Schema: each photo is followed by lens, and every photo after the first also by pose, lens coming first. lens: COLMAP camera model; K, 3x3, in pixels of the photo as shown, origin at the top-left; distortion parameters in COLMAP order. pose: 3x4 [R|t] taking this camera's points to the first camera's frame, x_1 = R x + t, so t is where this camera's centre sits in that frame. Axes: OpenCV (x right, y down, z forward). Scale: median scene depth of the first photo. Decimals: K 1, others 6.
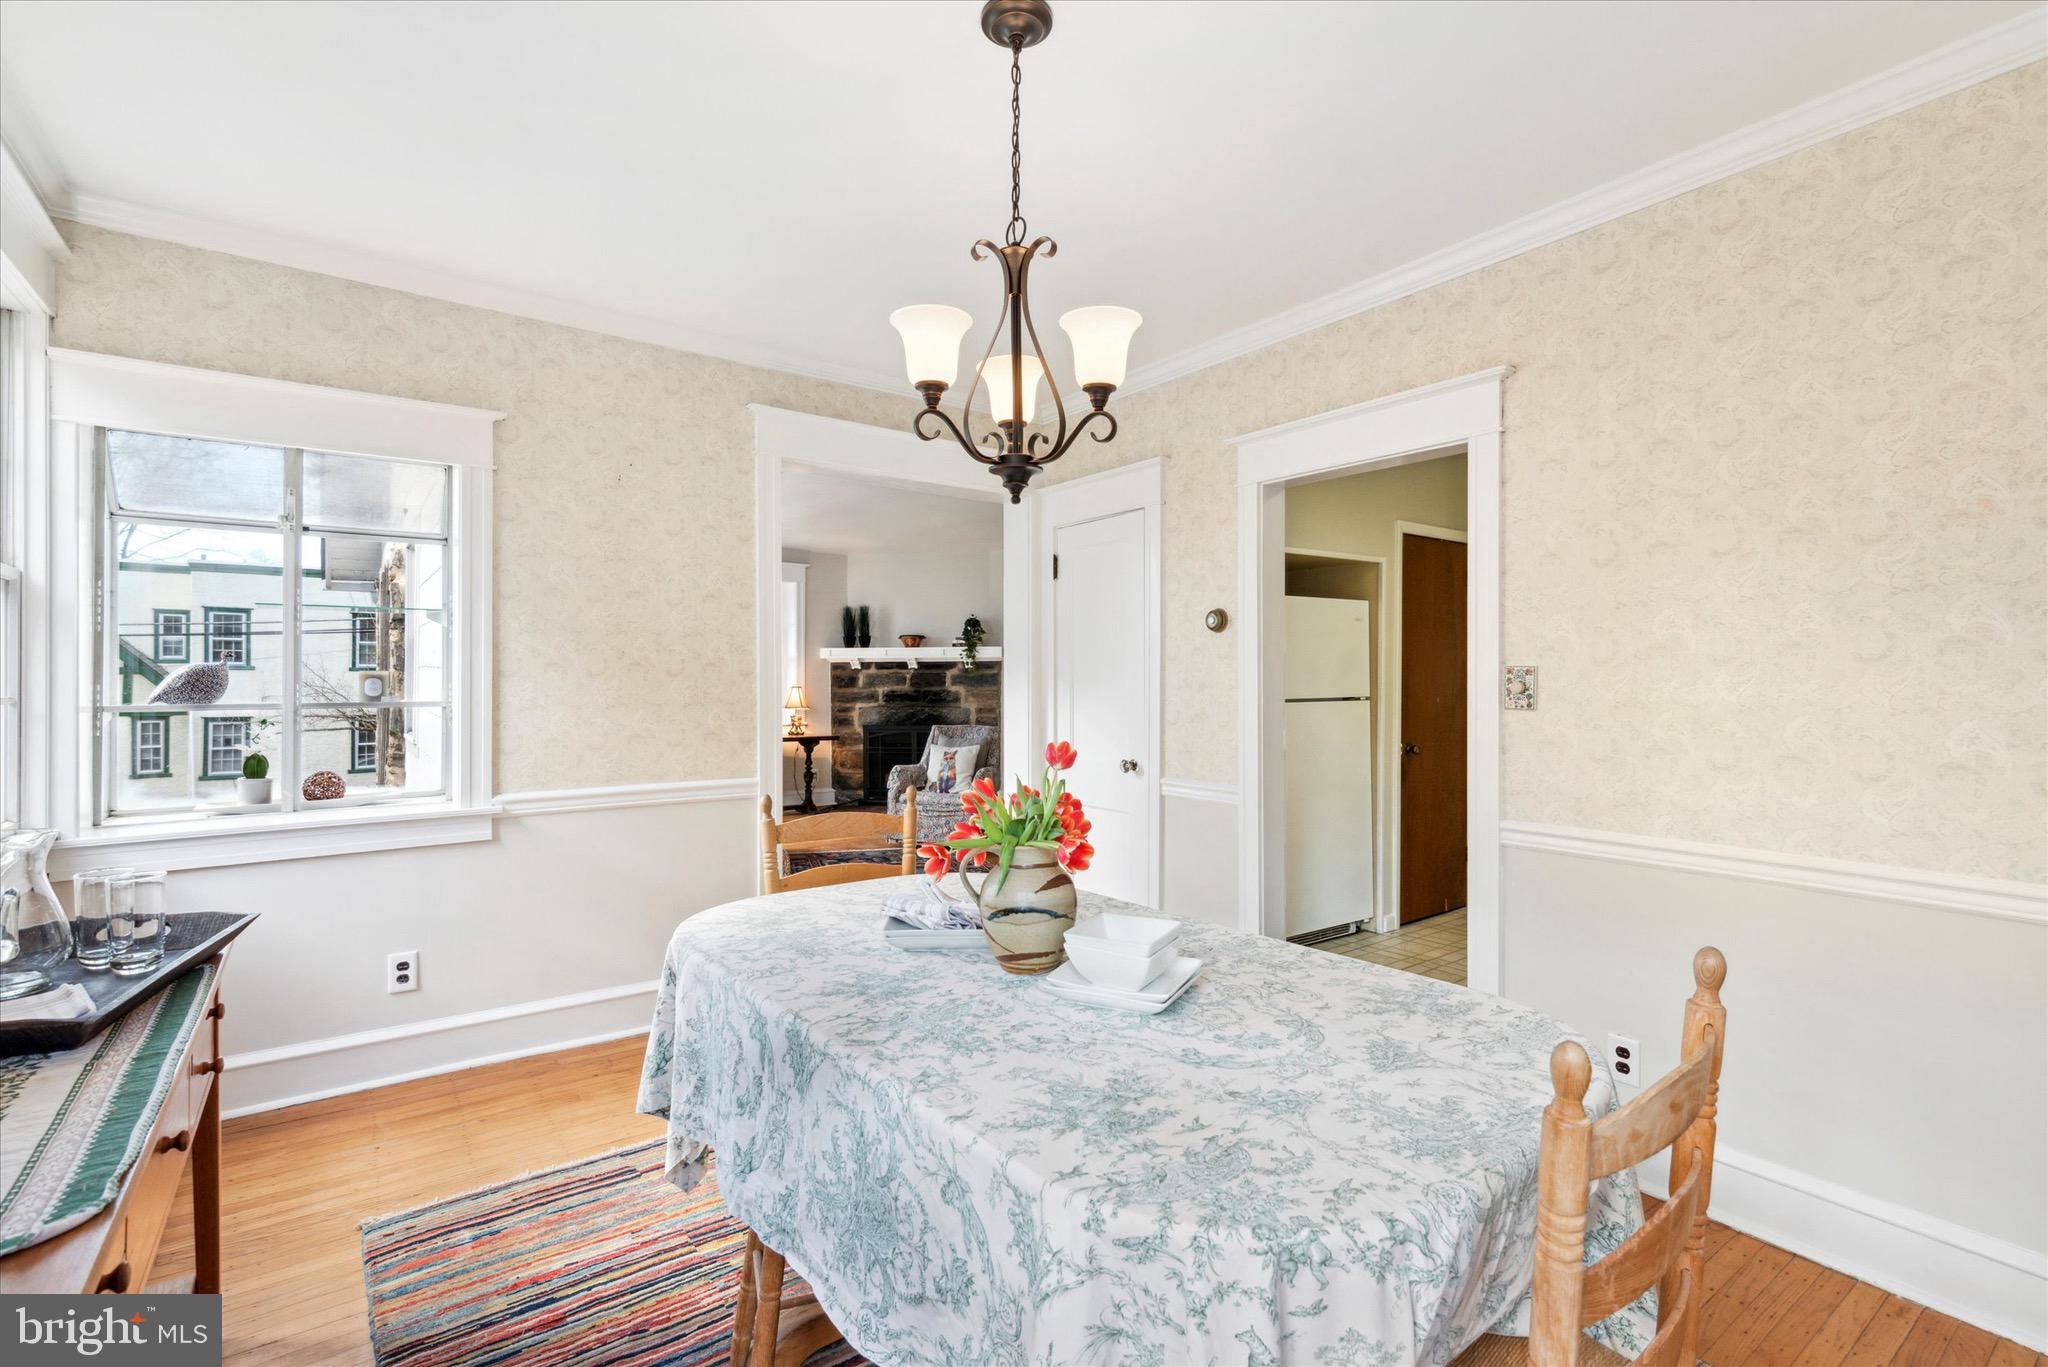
lens RADIAL K [[924.1, 0, 1024.0], [0, 924.1, 683.5], [0, 0, 1]] dist [0.009353, -0.000057]
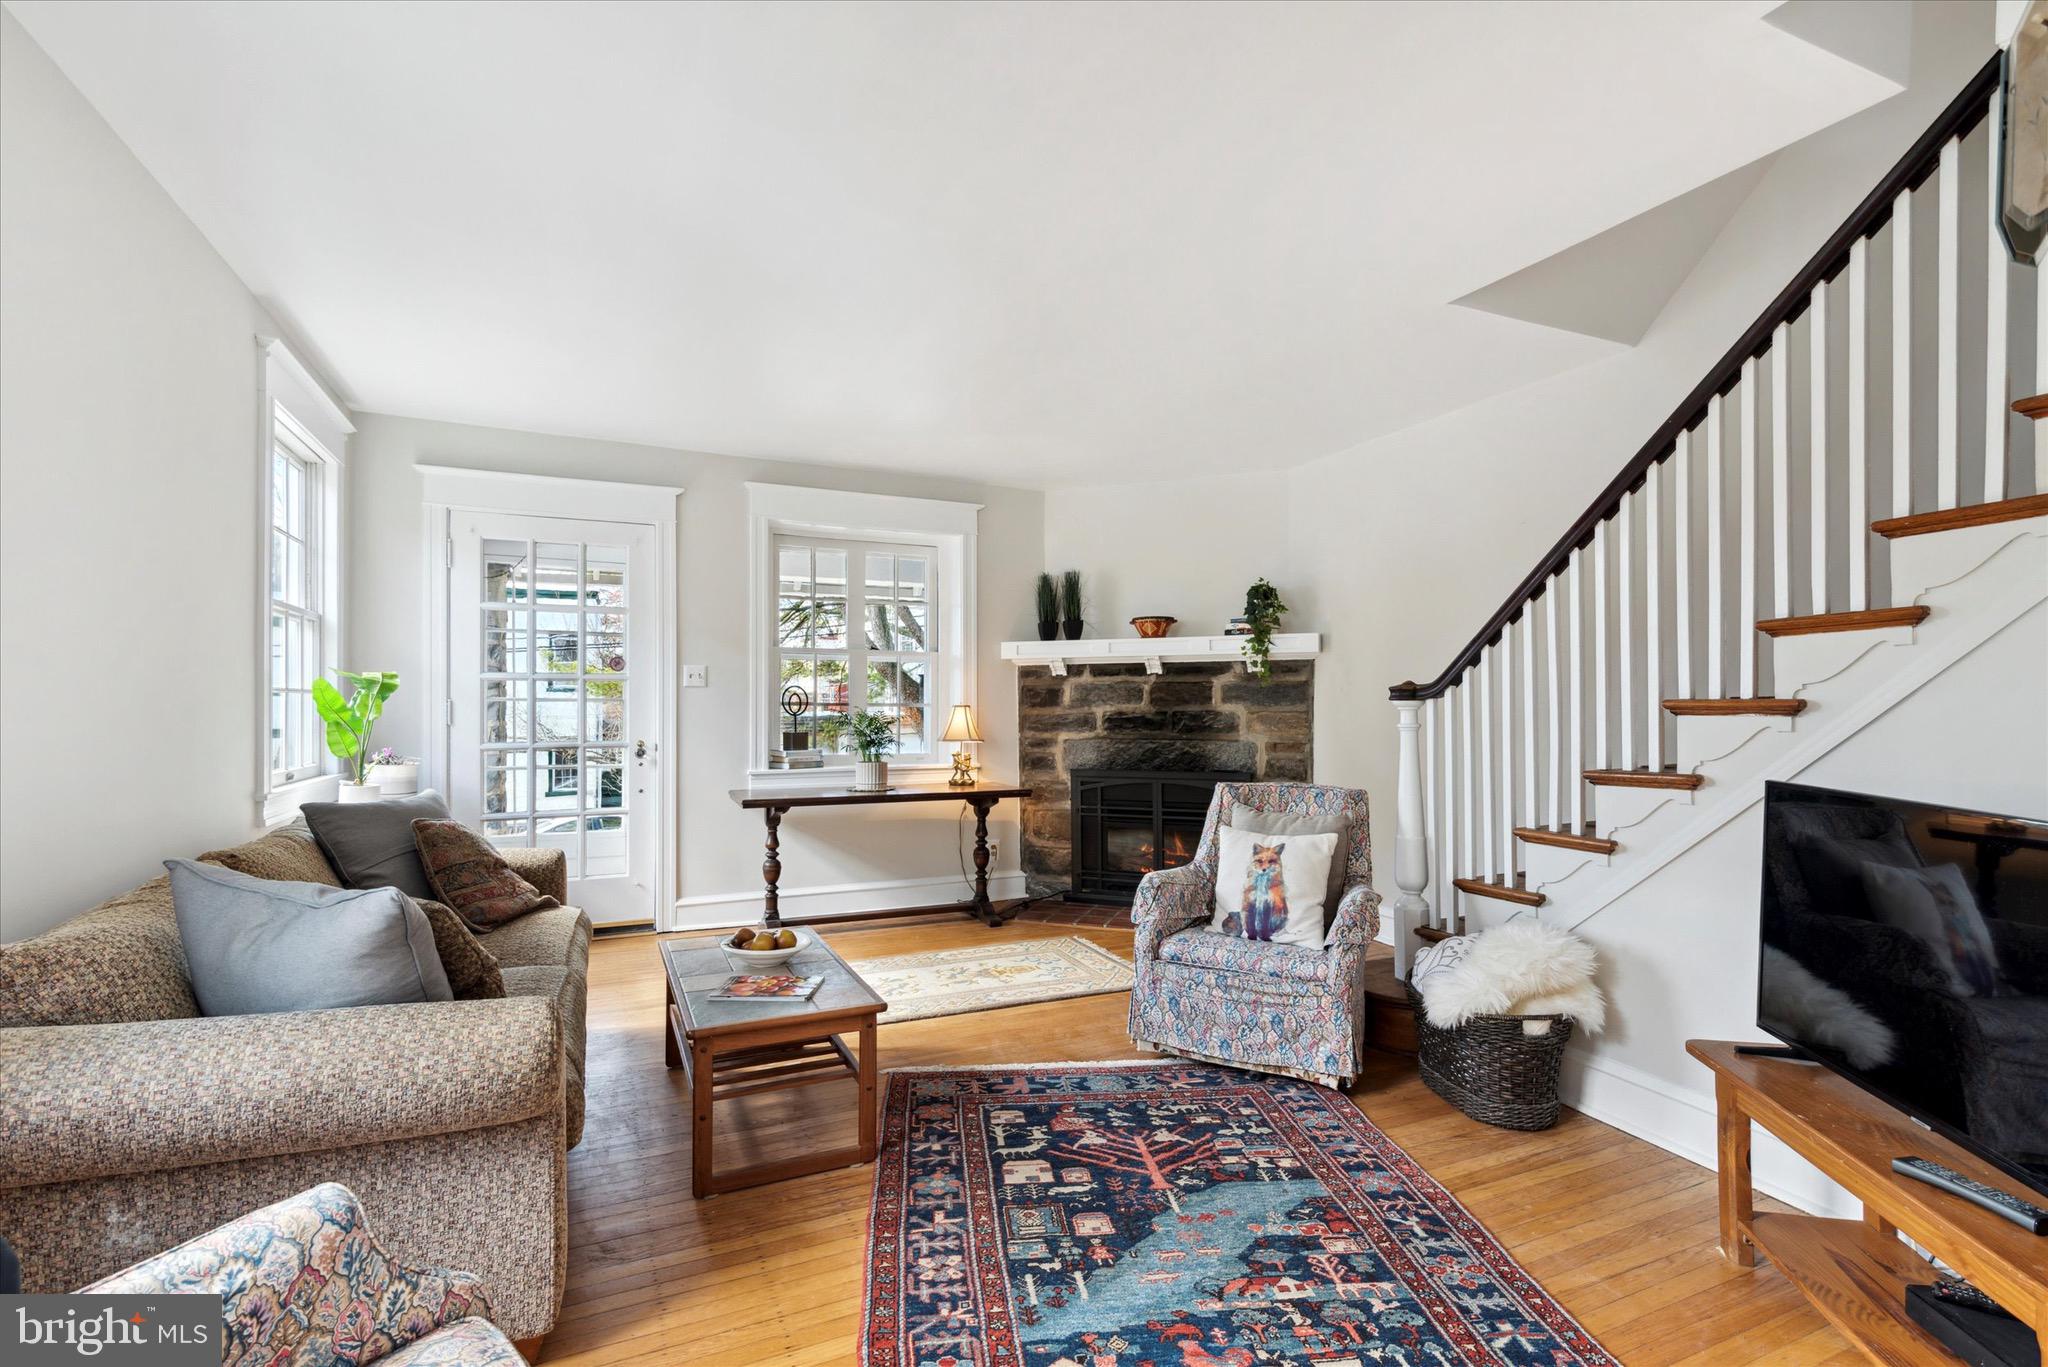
lens RADIAL K [[931.9, 0, 1027.5], [0, 931.9, 702.0], [0, 0, 1]] dist [0.012035, 0.000068]
pose [[0.978920, -0.002230, -0.204231, -0.078874], [0.001792, 0.999996, -0.002330, 0.002759], [0.204235, 0.001915, 0.978920, 0.405921]]
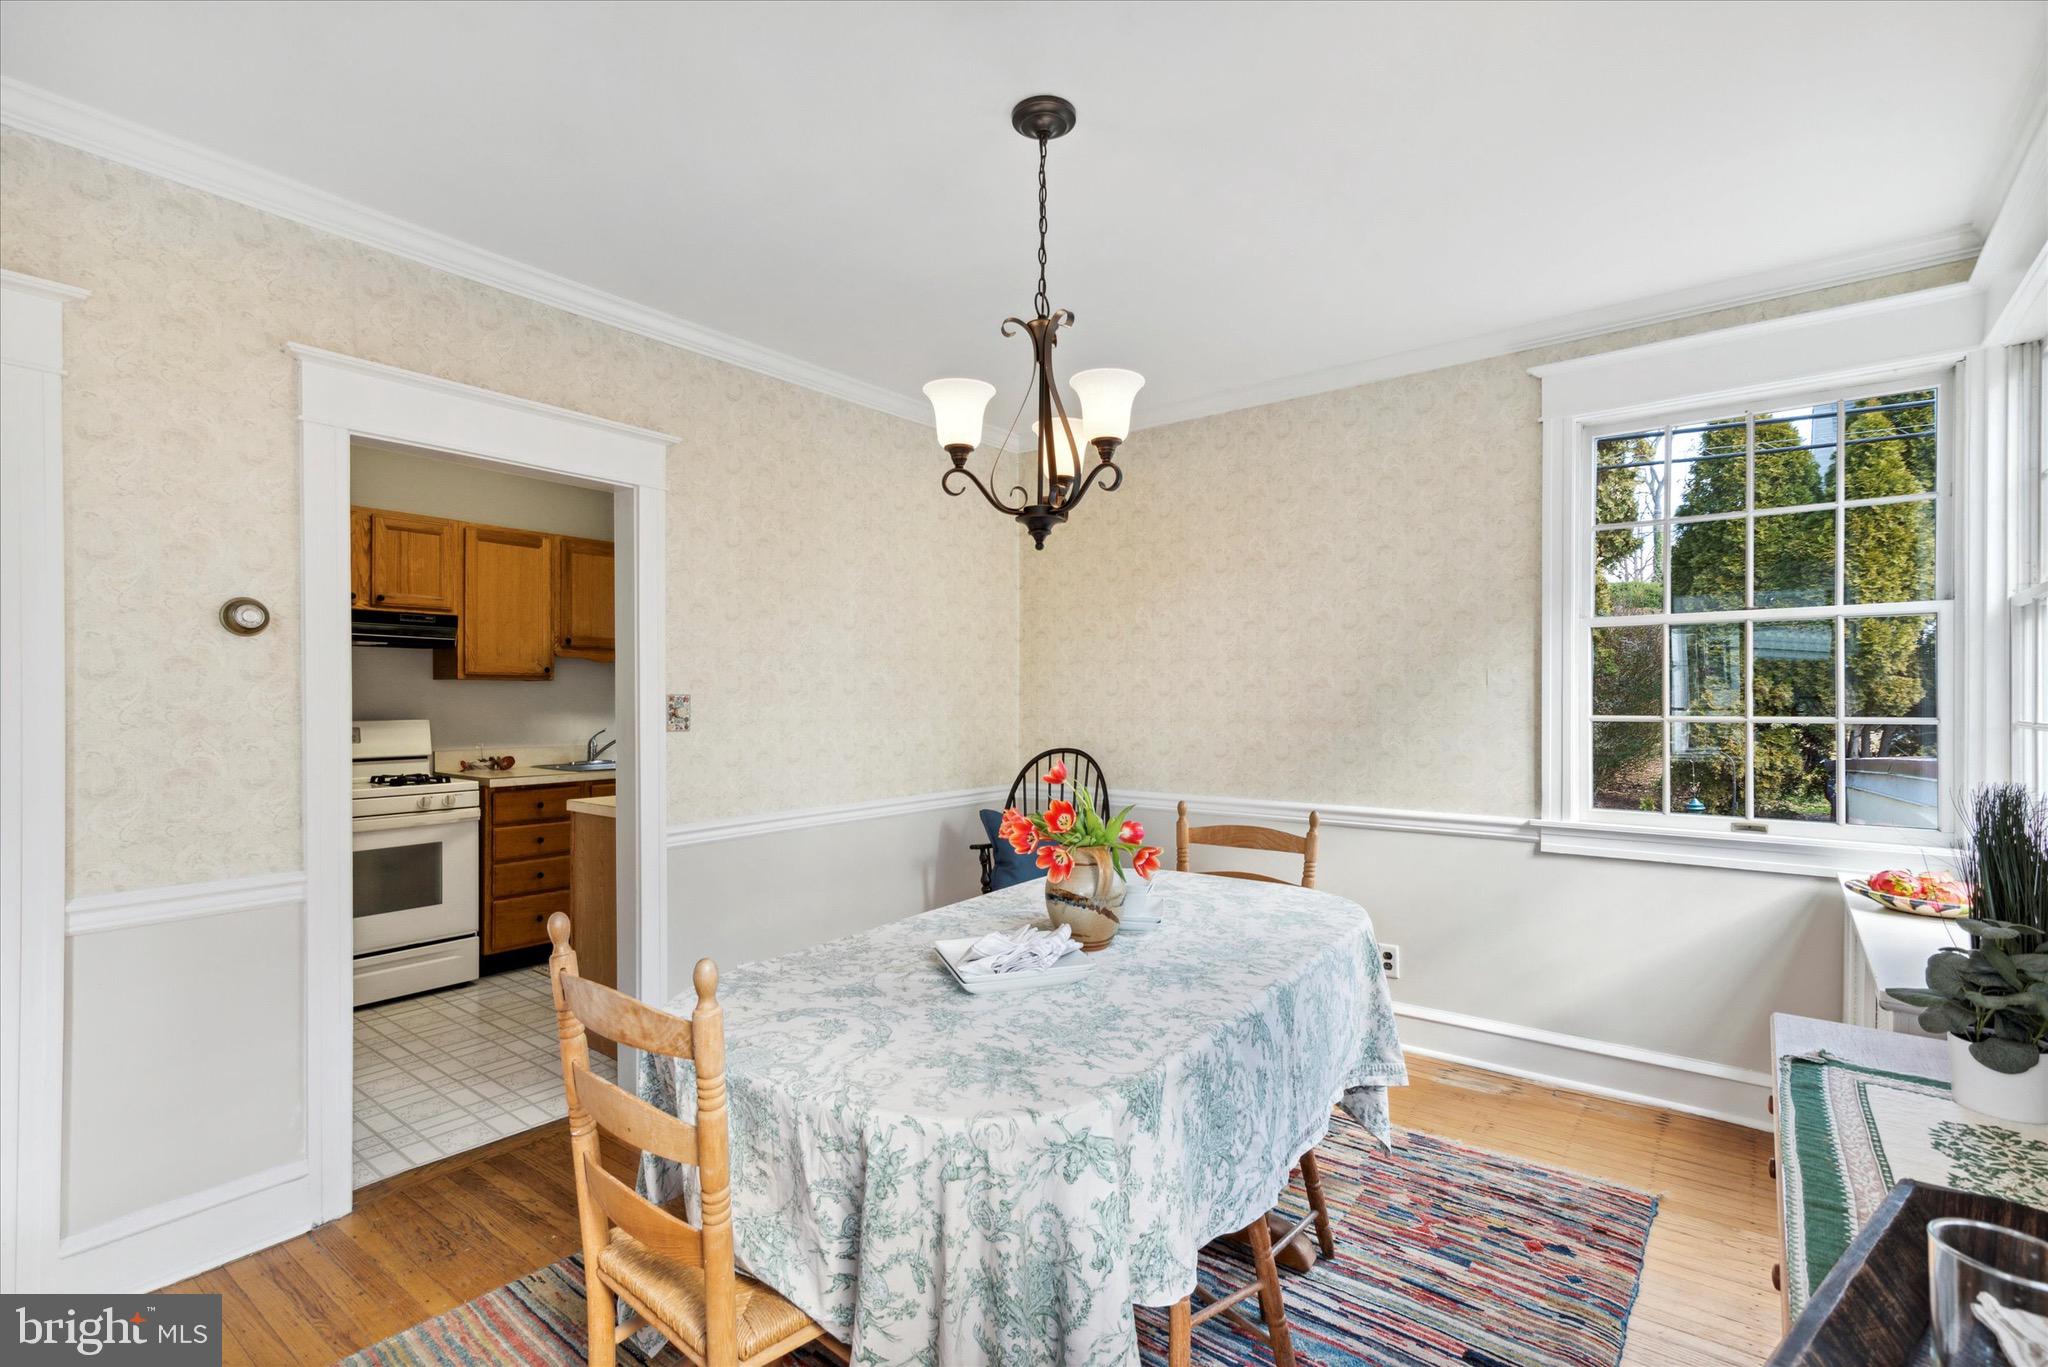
lens RADIAL K [[931.9, 0, 1027.5], [0, 931.9, 702.0], [0, 0, 1]] dist [0.012035, 0.000068]
pose [[-0.277855, -0.007365, 0.960595, -0.211790], [0.007105, 0.999928, 0.009722, -0.004925], [-0.960597, 0.009526, -0.277782, 0.254596]]
